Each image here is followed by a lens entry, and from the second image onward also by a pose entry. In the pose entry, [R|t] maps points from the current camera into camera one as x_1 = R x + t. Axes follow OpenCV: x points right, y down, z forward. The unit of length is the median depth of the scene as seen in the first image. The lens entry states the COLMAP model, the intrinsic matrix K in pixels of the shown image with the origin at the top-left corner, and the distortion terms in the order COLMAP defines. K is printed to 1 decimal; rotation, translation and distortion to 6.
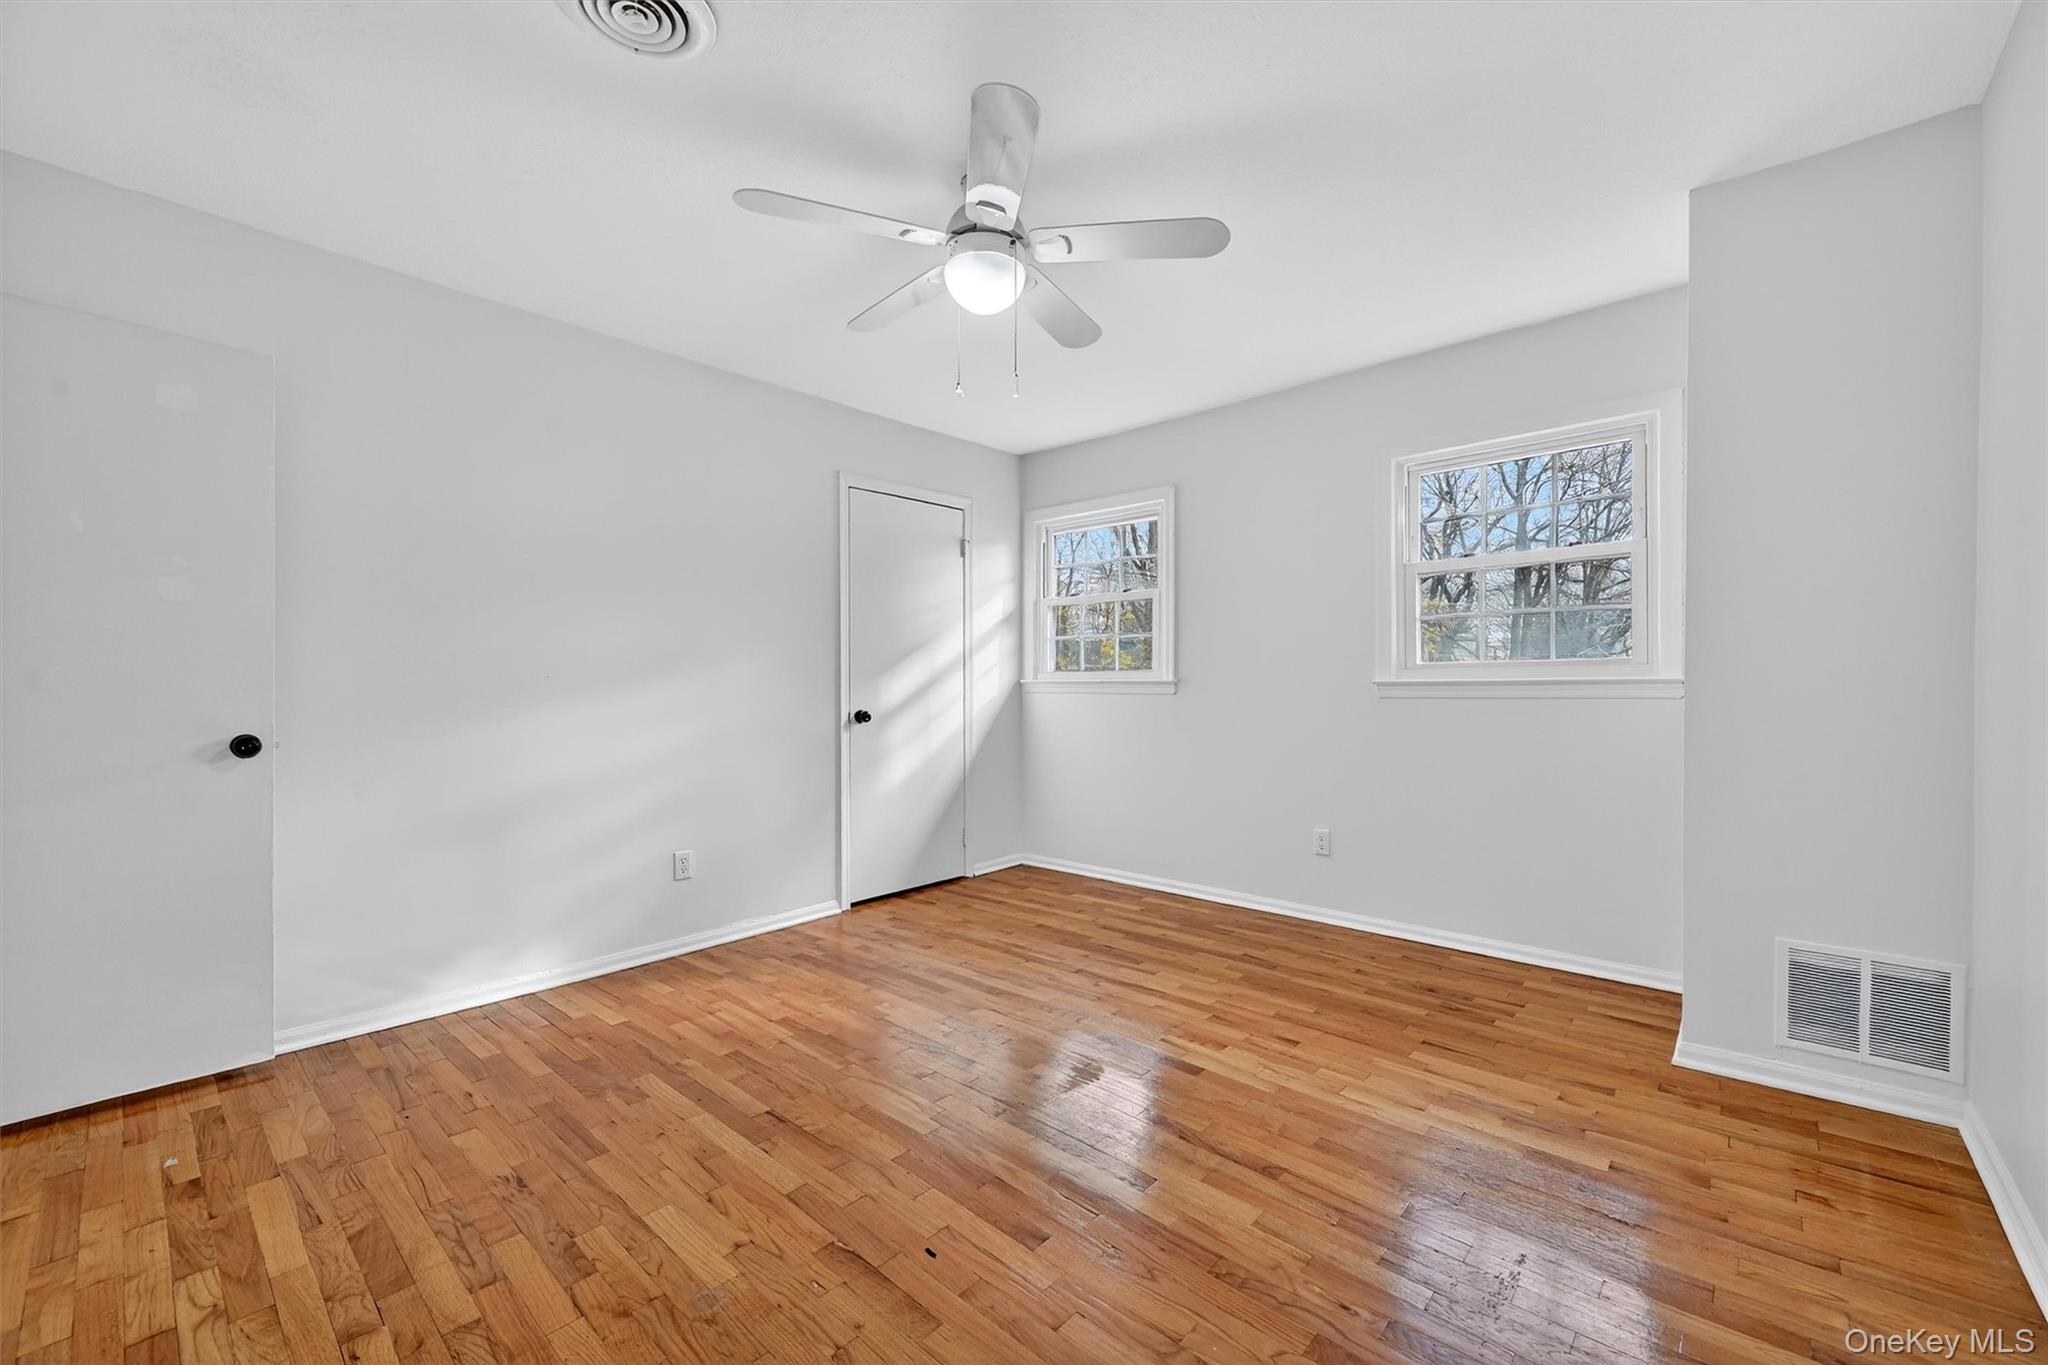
lens RADIAL K [[809.4, 0, 1029.6], [0, 809.4, 688.4], [0, 0, 1]] dist [0.000879, 0.000065]
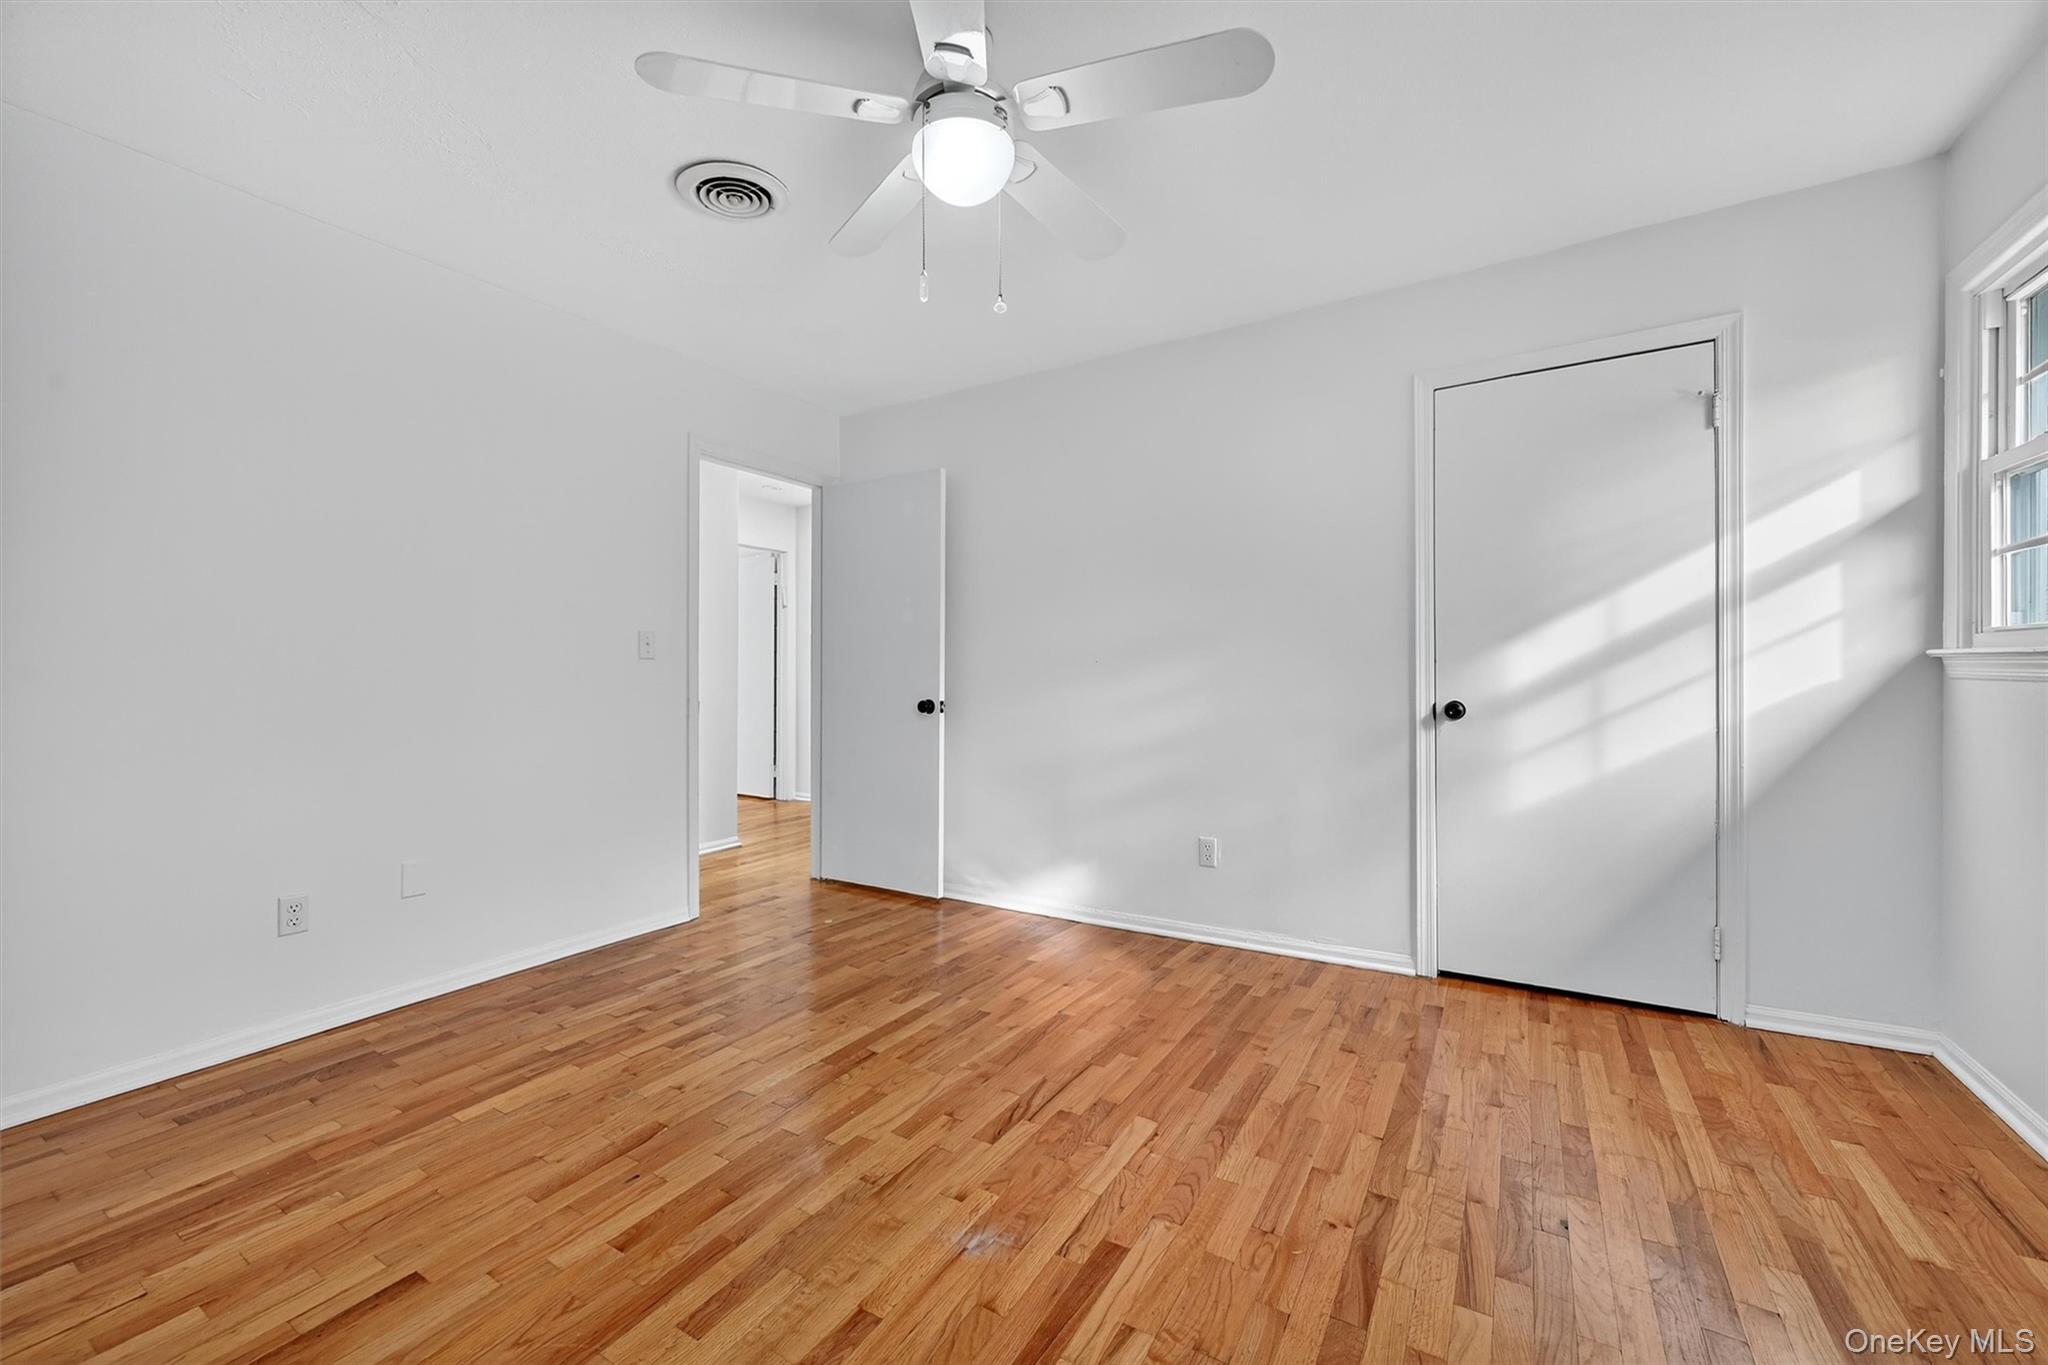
lens RADIAL K [[809.4, 0, 1031.0], [0, 809.4, 676.0], [0, 0, 1]] dist [0.000879, 0.000065]
pose [[0.189694, 0.004220, -0.981834, 0.443516], [0.003821, 0.999980, 0.005037, 0.000138], [0.981836, -0.004707, 0.189674, 0.549581]]
